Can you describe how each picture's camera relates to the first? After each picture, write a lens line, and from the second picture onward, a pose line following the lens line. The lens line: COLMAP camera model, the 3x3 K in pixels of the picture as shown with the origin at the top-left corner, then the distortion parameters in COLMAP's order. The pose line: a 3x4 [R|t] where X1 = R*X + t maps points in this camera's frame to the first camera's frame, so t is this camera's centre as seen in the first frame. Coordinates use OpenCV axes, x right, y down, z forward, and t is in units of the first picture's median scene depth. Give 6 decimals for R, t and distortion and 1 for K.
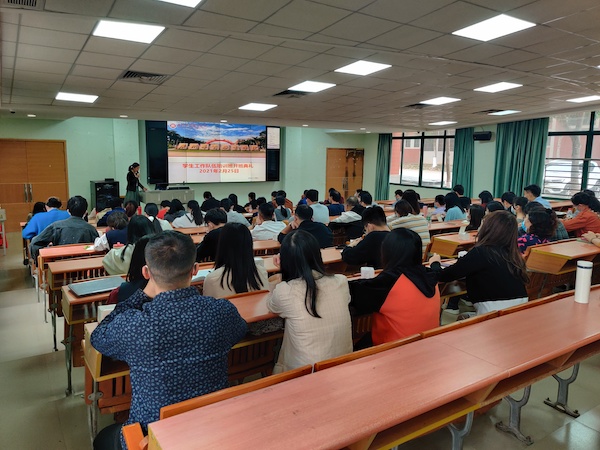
lens RADIAL K [[431.8, 0, 300.0], [0, 431.8, 225.0], [0, 0, 1]] dist [0.078282, -0.000522]
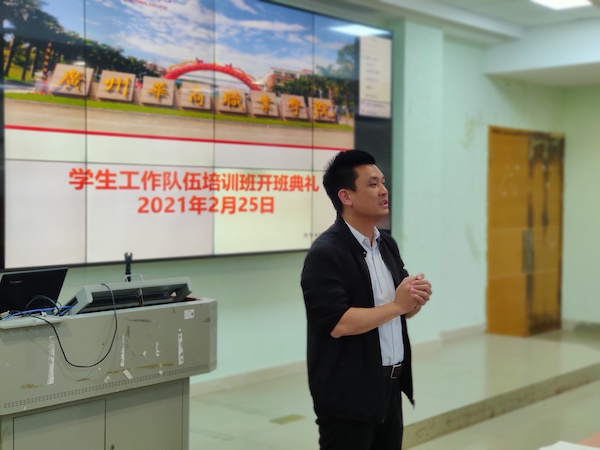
lens RADIAL K [[923.2, 0, 300.0], [0, 923.2, 225.0], [0, 0, 1]] dist [0.093579, 0.161266]
pose [[0.956868, -0.023200, 0.289596, -0.275060], [0.061242, 0.990515, -0.122999, -0.054225], [-0.283996, 0.135429, 0.949213, 0.541940]]
